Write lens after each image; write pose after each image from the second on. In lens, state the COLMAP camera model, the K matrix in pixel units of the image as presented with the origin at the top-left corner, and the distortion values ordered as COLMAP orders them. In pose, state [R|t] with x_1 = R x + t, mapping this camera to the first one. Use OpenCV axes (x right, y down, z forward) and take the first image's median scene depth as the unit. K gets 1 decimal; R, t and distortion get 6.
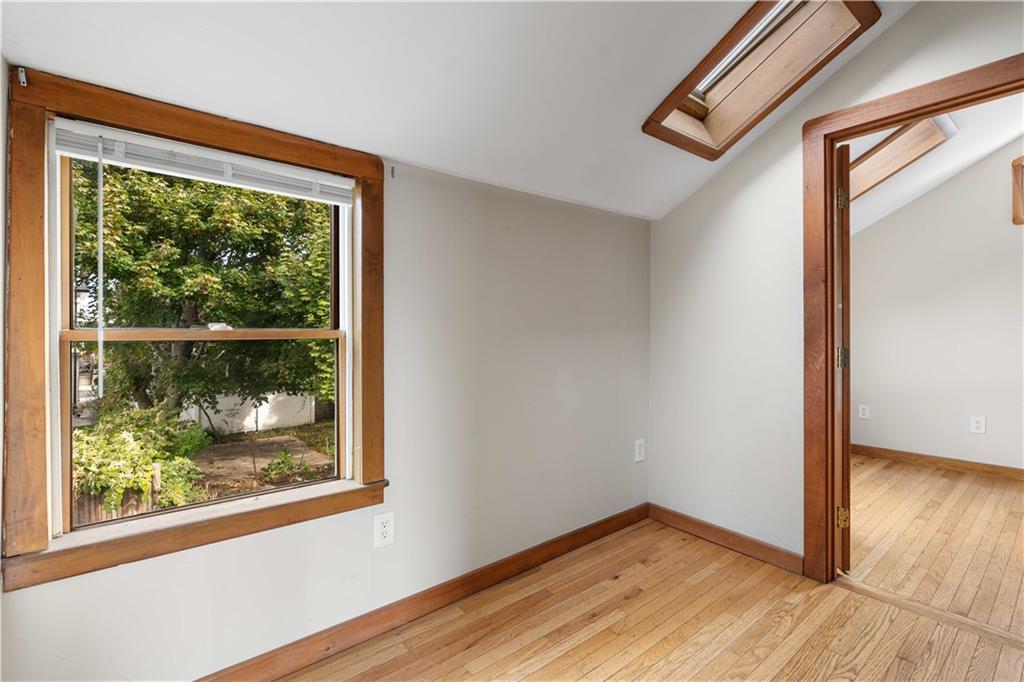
lens RADIAL K [[469.2, 0, 512.0], [0, 469.2, 341.0], [0, 0, 1]] dist [-0.001281, -0.000083]
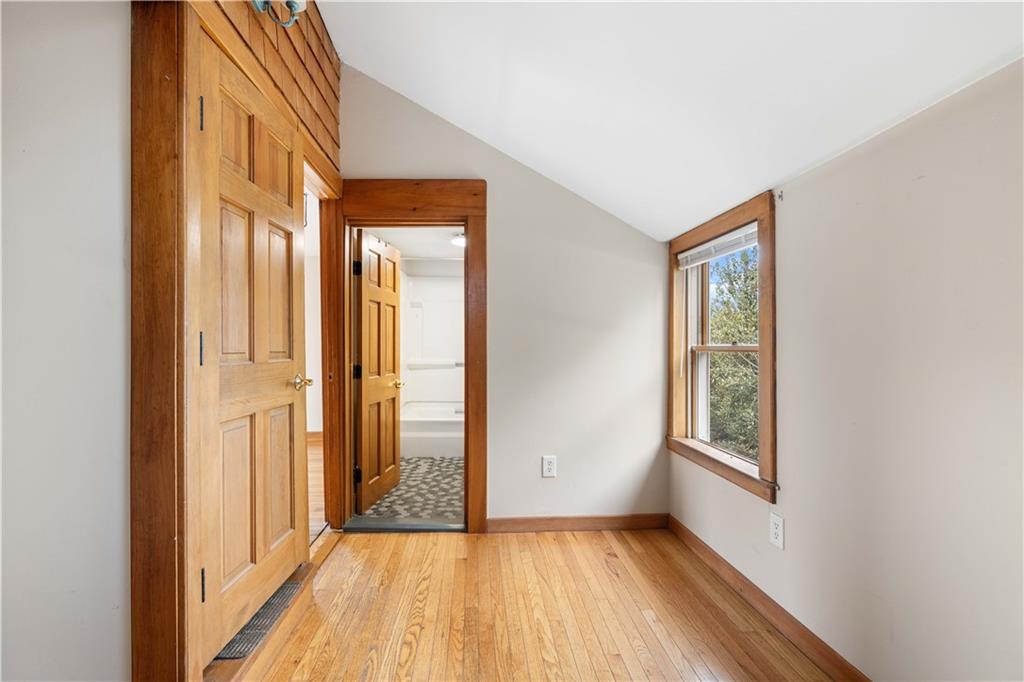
lens RADIAL K [[469.2, 0, 512.0], [0, 469.2, 341.0], [0, 0, 1]] dist [-0.001281, -0.000083]
pose [[-0.569391, -0.007798, -0.822030, 0.968733], [-0.017031, 0.999852, 0.002312, -0.024996], [0.821891, 0.015316, -0.569440, 1.117788]]
